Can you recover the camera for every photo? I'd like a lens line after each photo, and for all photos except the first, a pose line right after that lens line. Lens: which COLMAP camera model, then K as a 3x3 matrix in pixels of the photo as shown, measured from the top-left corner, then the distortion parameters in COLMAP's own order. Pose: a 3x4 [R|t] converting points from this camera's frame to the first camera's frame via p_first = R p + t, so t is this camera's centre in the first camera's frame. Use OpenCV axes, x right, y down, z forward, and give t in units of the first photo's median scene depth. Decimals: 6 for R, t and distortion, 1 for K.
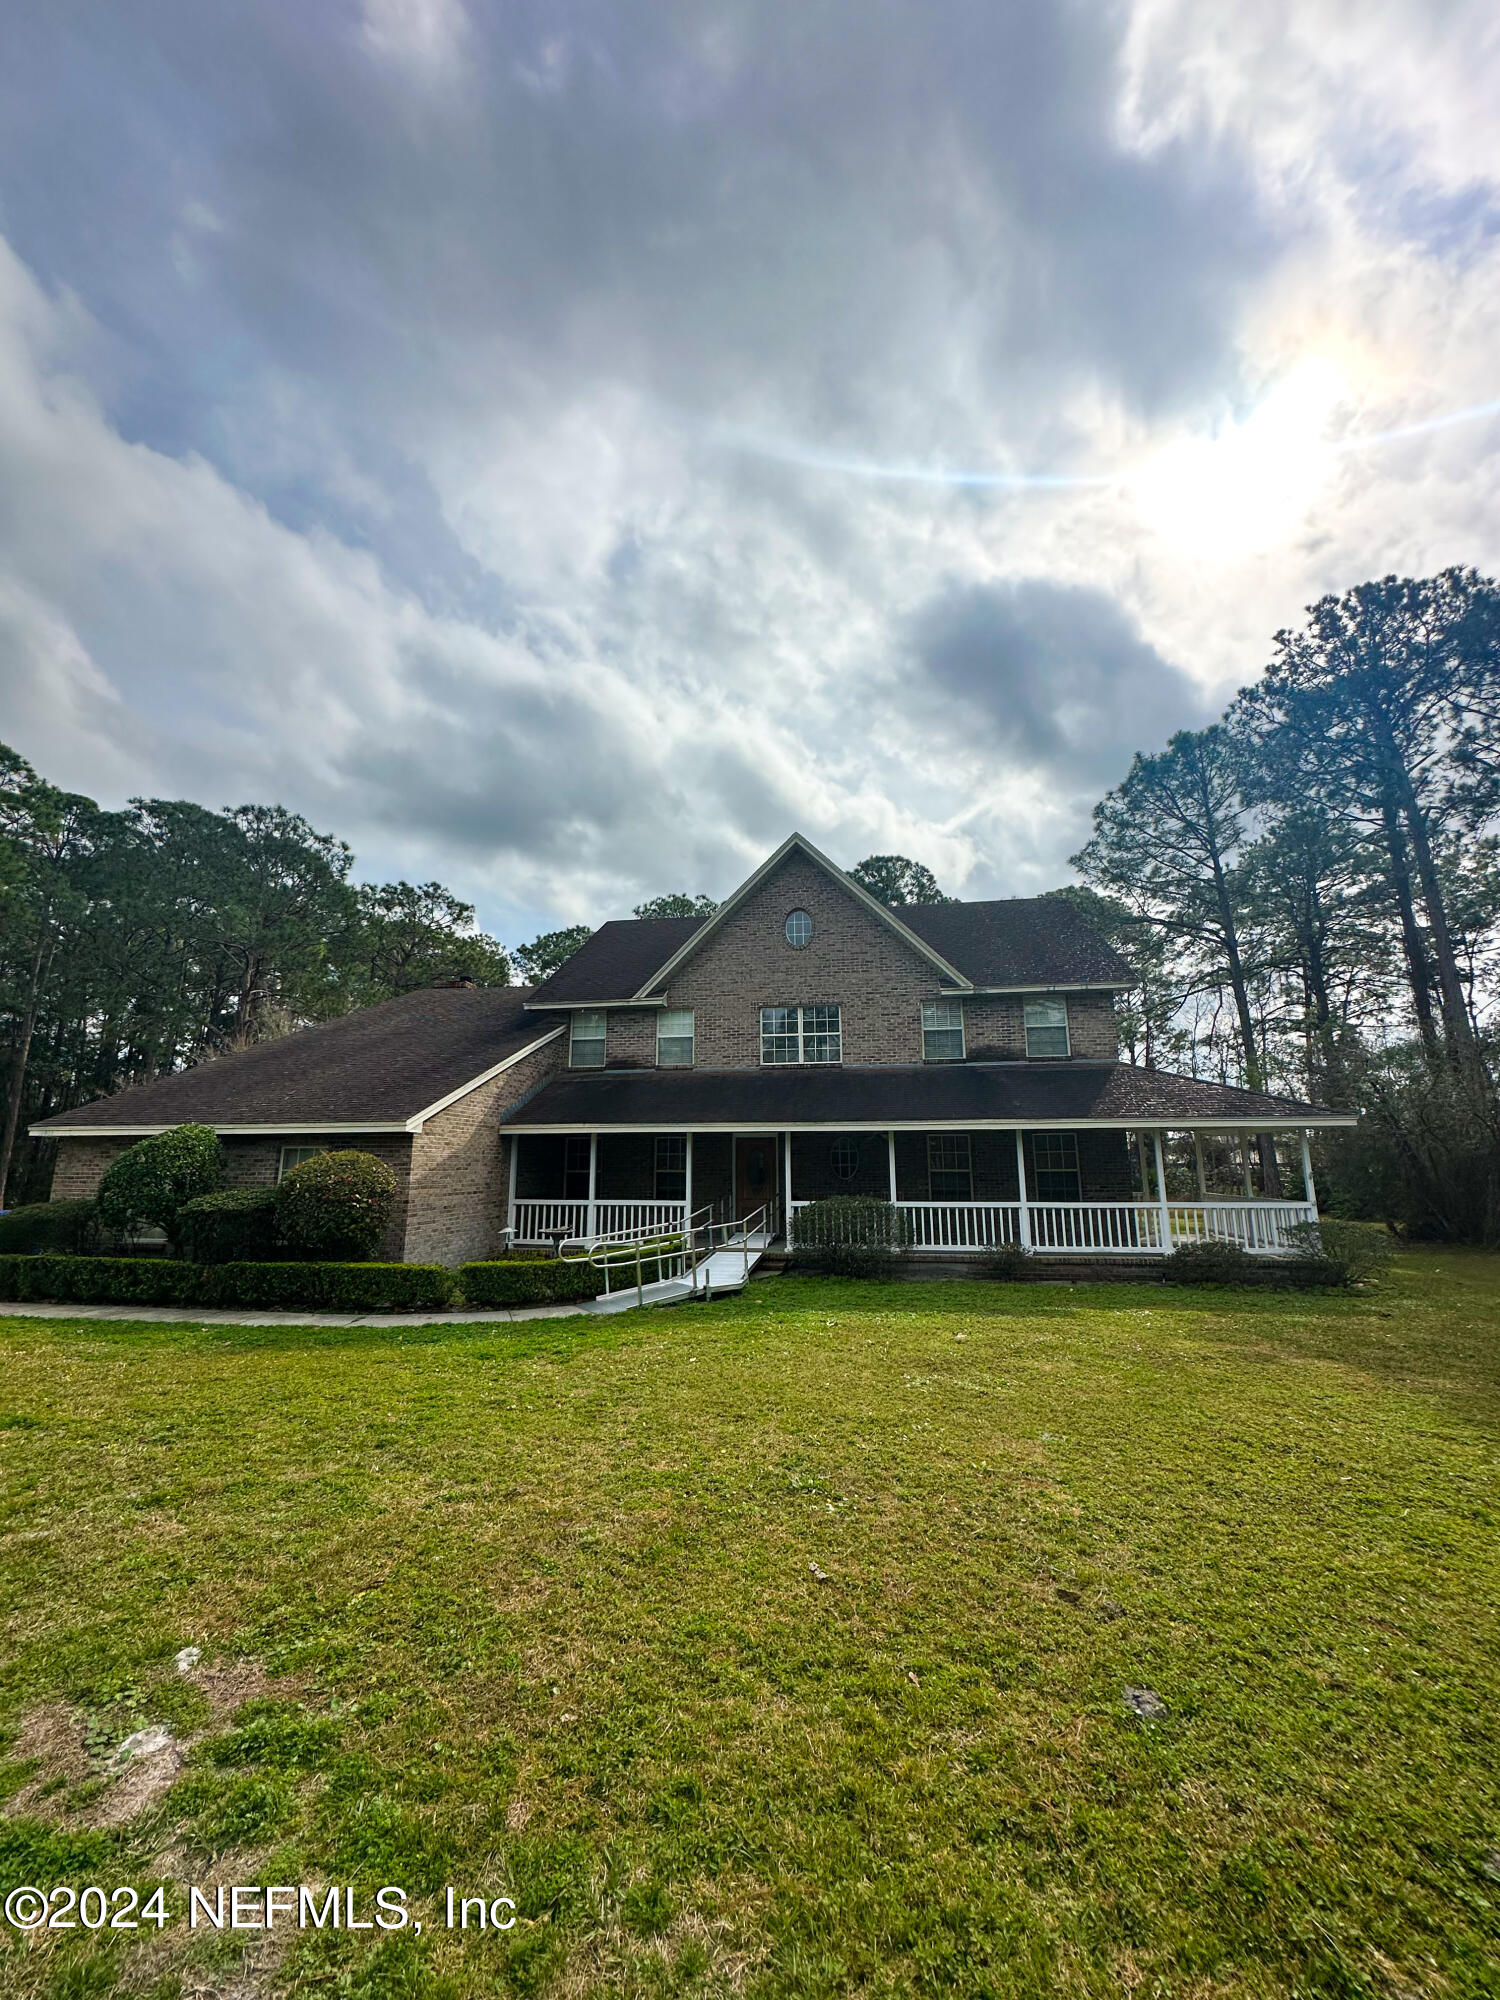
lens RADIAL K [[794.4, 0, 748.9], [0, 794.4, 1009.1], [0, 0, 1]] dist [-0.011503, -0.000136]
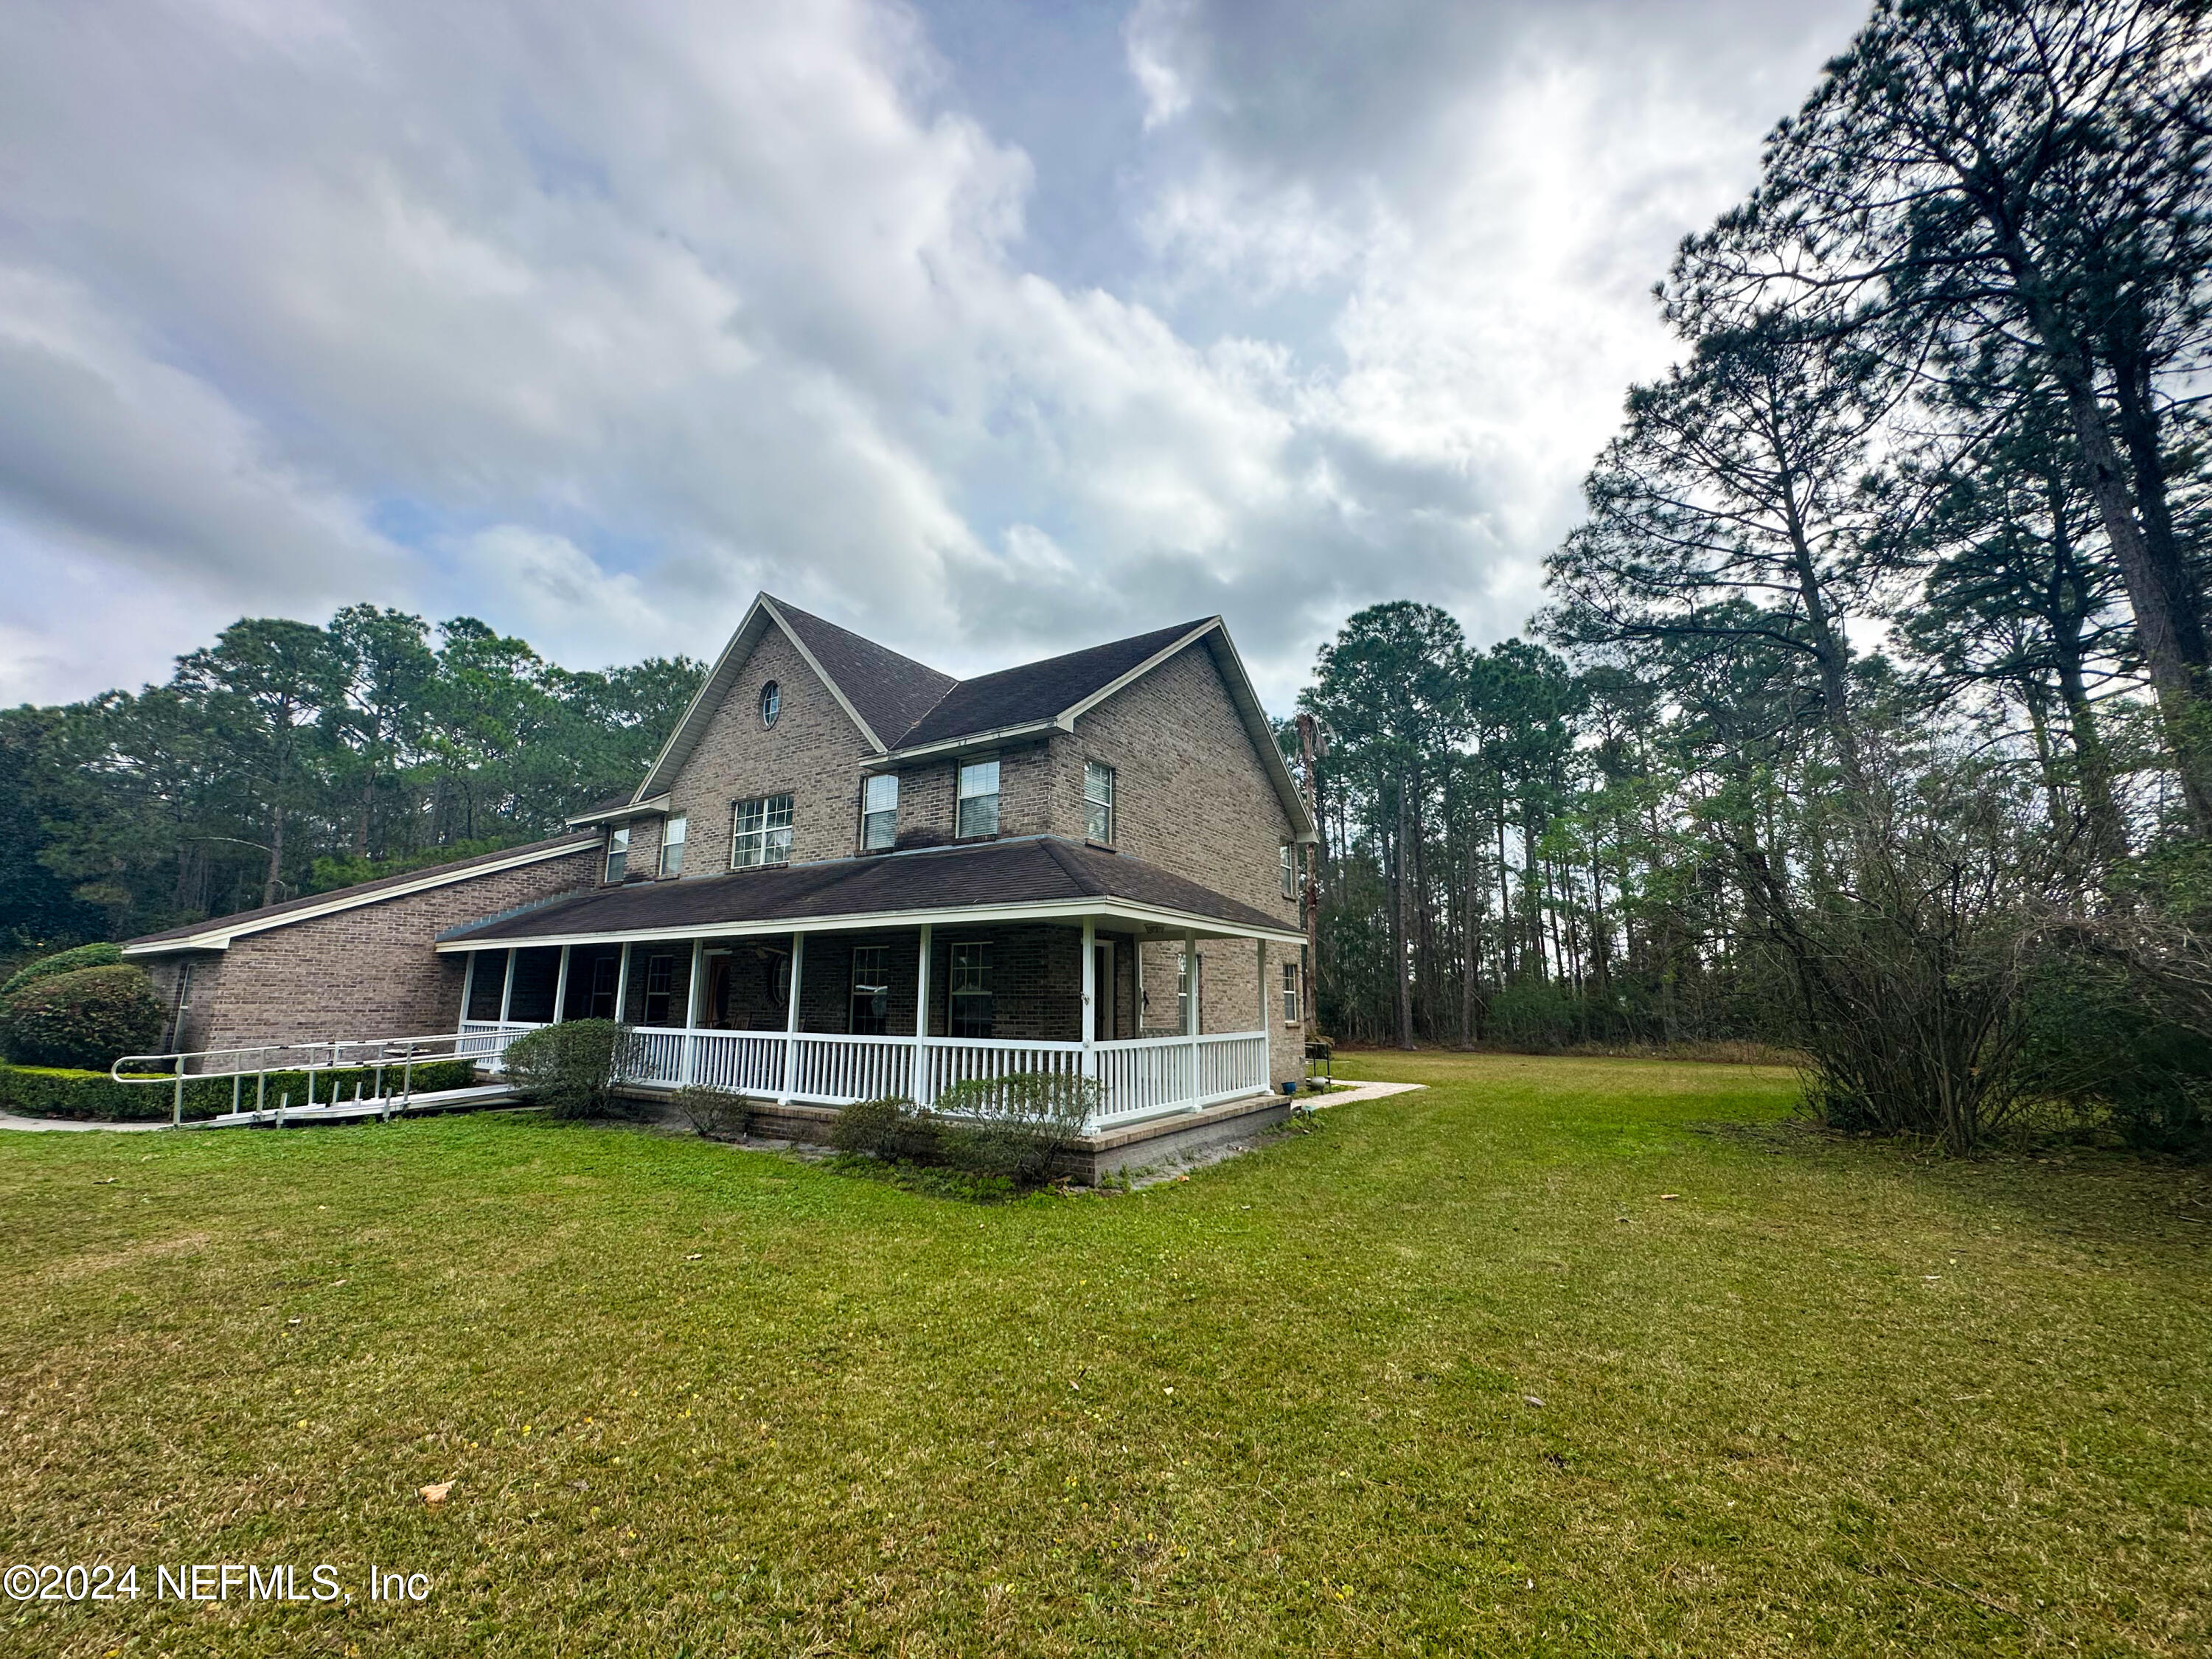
lens RADIAL K [[878.6, 0, 1101.2], [0, 878.6, 826.3], [0, 0, 1]] dist [-0.011503, -0.000136]
pose [[0.917794, -0.071777, -0.390516, 0.766420], [0.072289, 0.997294, -0.013408, 0.066393], [0.390421, -0.015925, 0.920499, 0.289049]]
